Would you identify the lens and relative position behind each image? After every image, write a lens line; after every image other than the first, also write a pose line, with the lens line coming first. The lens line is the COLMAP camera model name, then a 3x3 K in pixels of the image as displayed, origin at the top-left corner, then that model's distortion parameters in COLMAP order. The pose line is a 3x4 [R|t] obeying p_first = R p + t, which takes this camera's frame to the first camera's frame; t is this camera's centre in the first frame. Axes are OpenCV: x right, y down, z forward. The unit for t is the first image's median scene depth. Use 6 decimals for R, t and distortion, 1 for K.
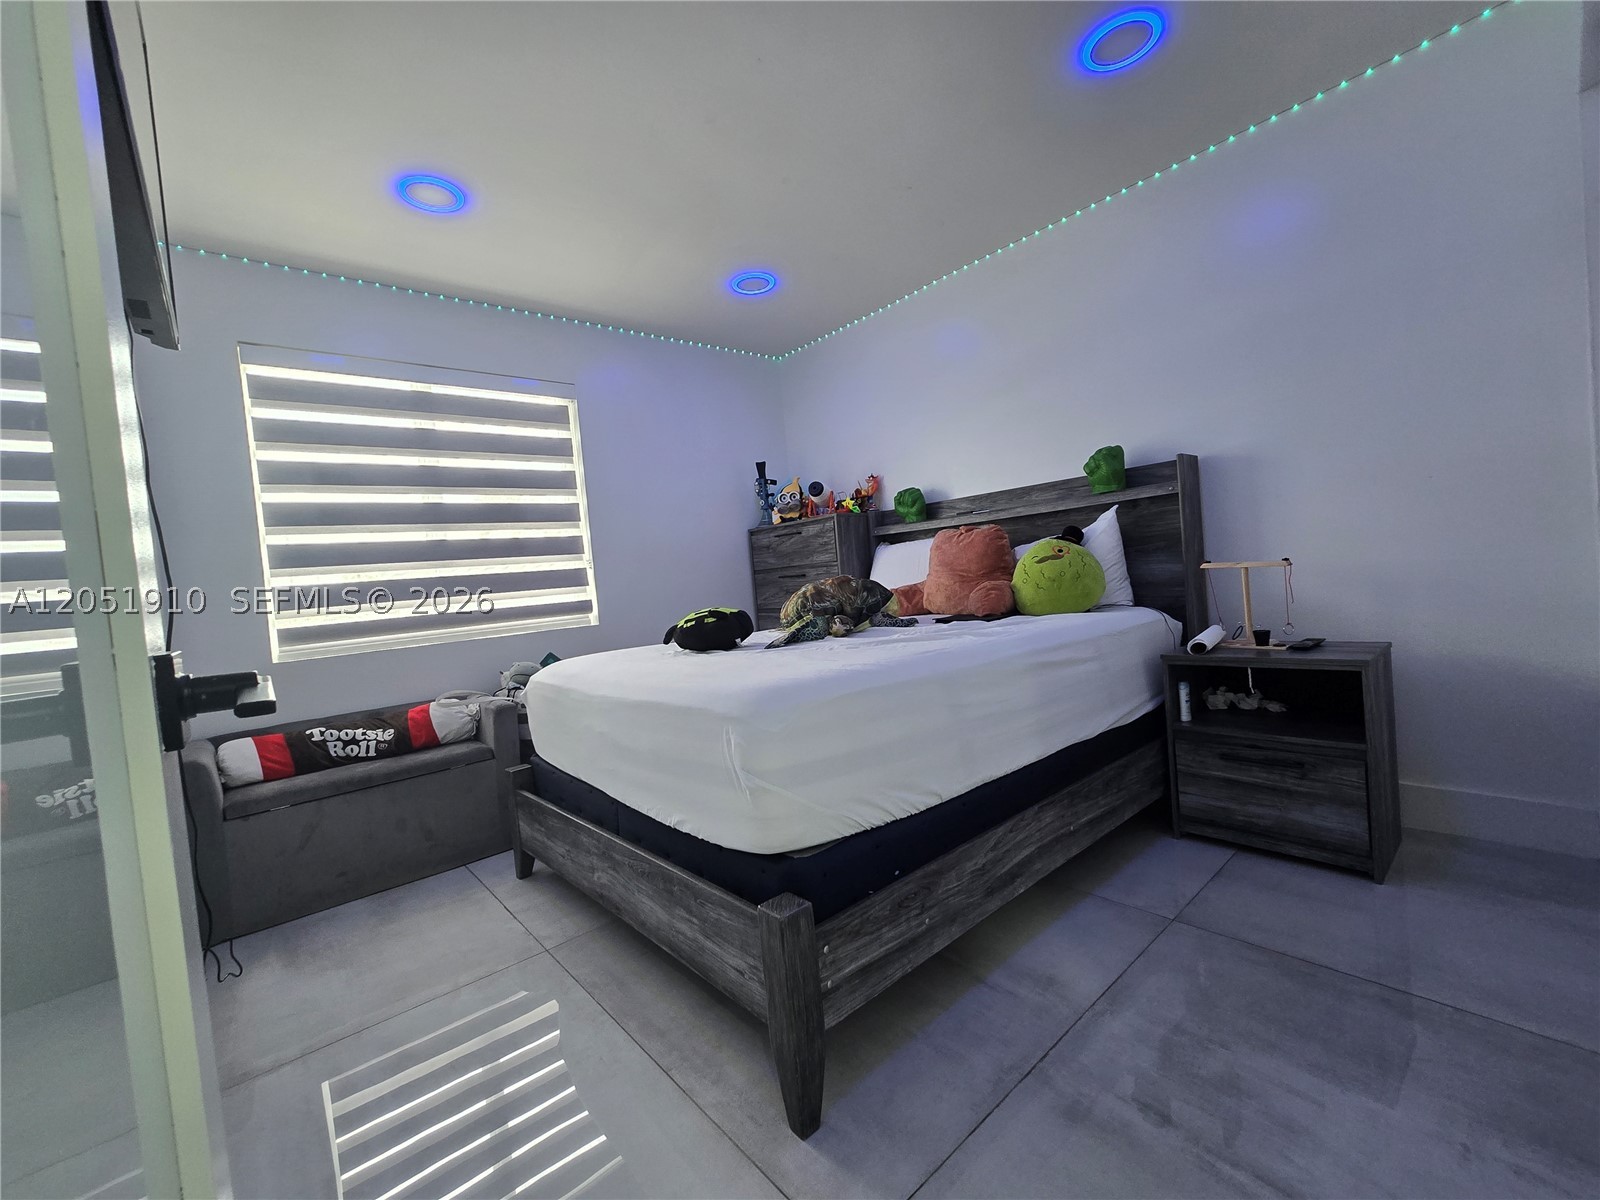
lens RADIAL K [[655.1, 0, 839.0], [0, 655.1, 598.8], [0, 0, 1]] dist [-0.002498, 0.000515]
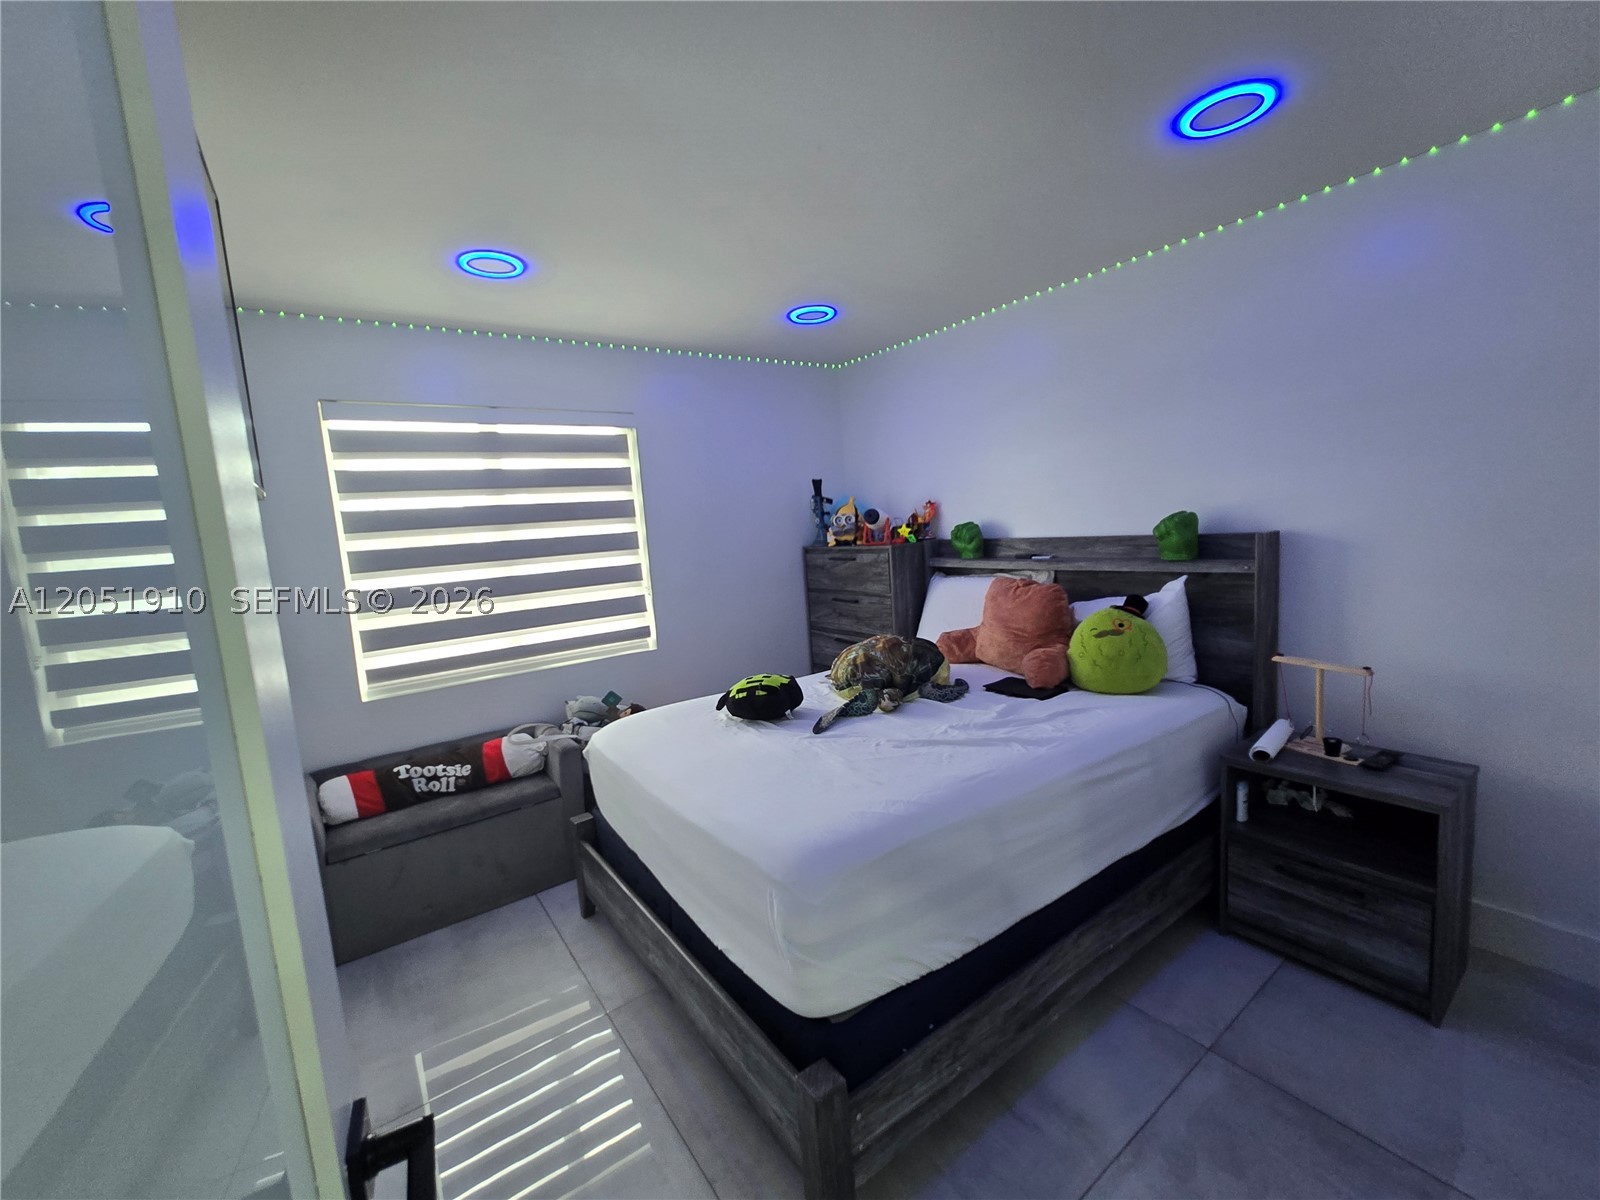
lens RADIAL K [[655.1, 0, 837.8], [0, 655.1, 595.9], [0, 0, 1]] dist [-0.002498, 0.000515]
pose [[0.995692, 0.033365, -0.086511, 0.005366], [-0.025484, 0.995557, 0.090651, -0.210806], [0.089151, -0.088056, 0.992118, 0.012334]]
